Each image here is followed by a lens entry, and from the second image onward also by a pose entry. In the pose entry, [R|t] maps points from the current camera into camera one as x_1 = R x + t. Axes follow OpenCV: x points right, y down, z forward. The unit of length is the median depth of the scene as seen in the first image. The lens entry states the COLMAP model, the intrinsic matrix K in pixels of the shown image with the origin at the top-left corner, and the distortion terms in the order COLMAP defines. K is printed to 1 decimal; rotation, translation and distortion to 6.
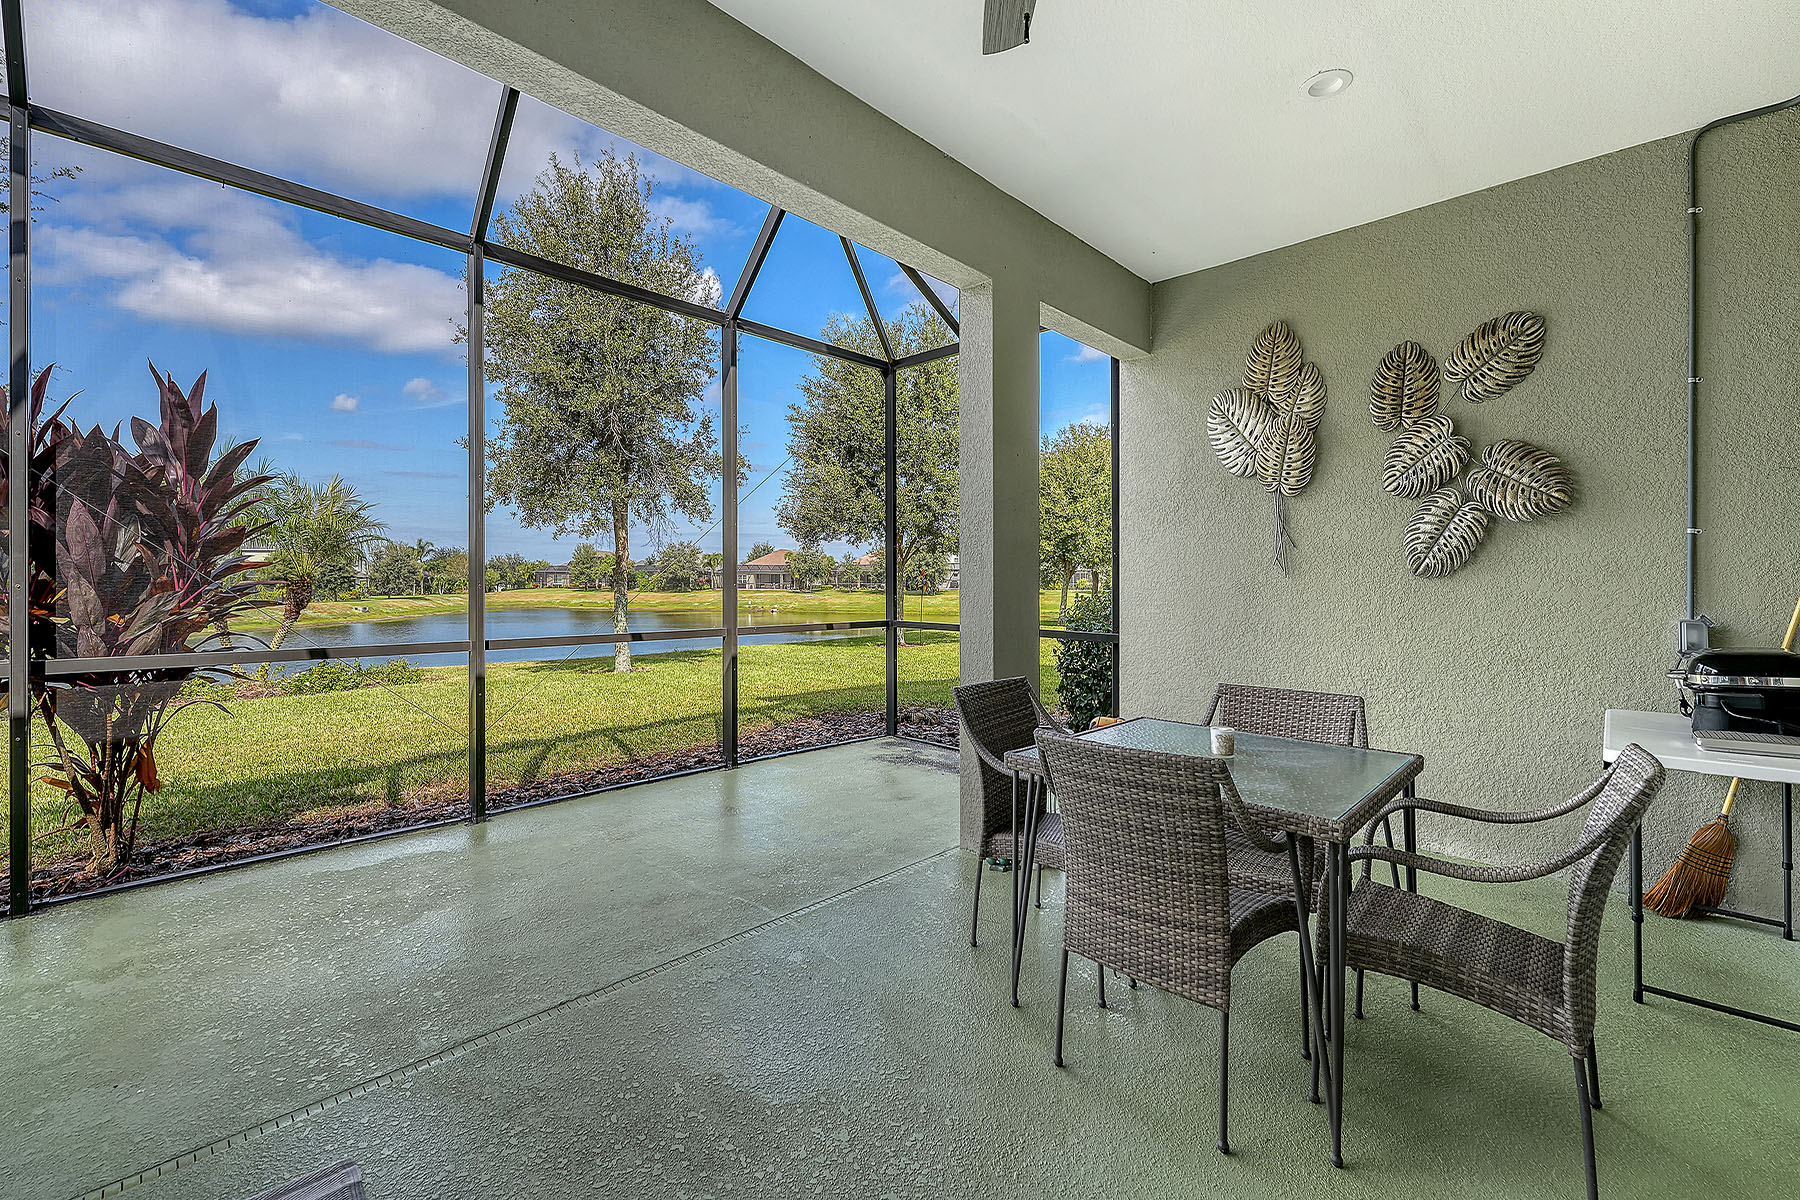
lens RADIAL K [[745.3, 0, 902.8], [0, 745.3, 591.1], [0, 0, 1]] dist [0.003250, -0.000366]
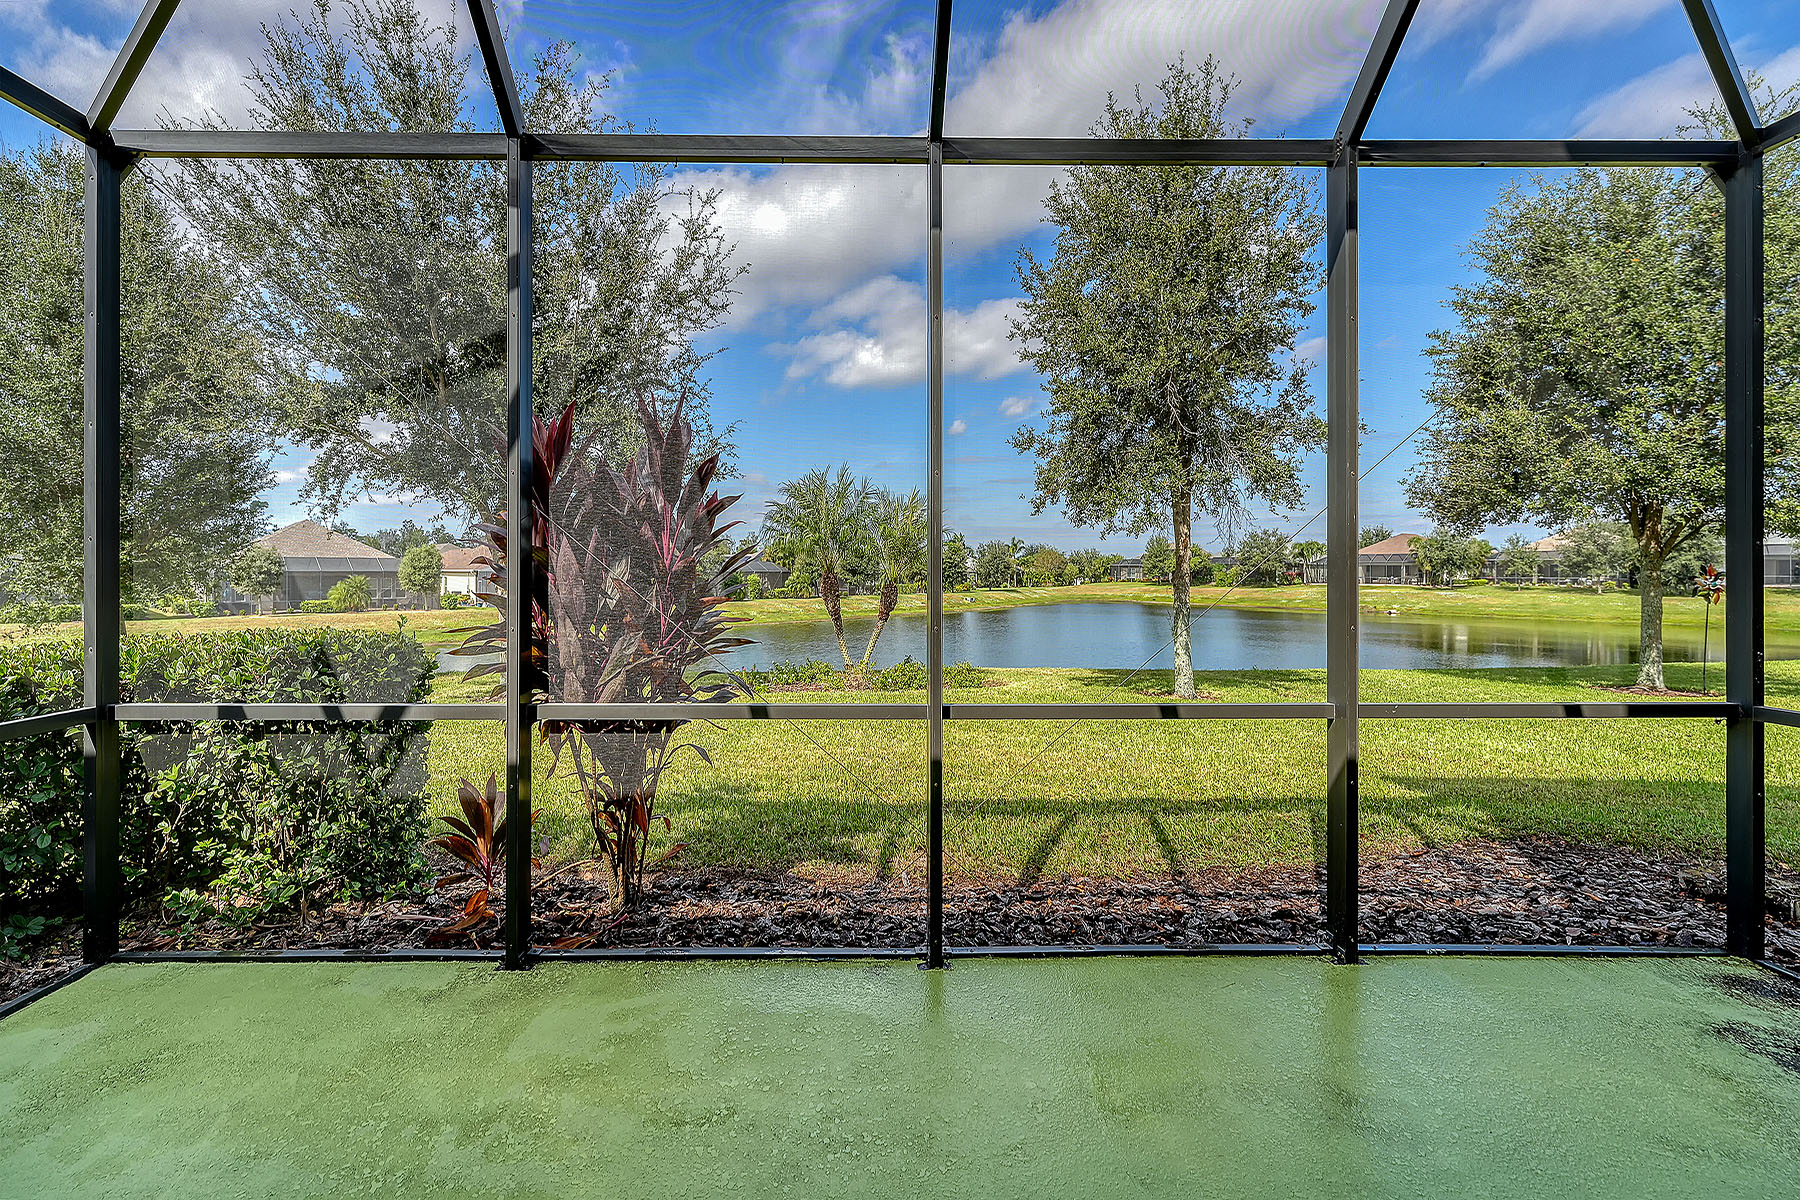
lens RADIAL K [[745.3, 0, 879.7], [0, 745.3, 576.6], [0, 0, 1]] dist [0.003250, -0.000366]
pose [[0.718969, 0.000838, -0.695041, -0.044831], [-0.004097, 0.999987, -0.003032, -0.020403], [0.695030, 0.005027, 0.718963, 0.173333]]
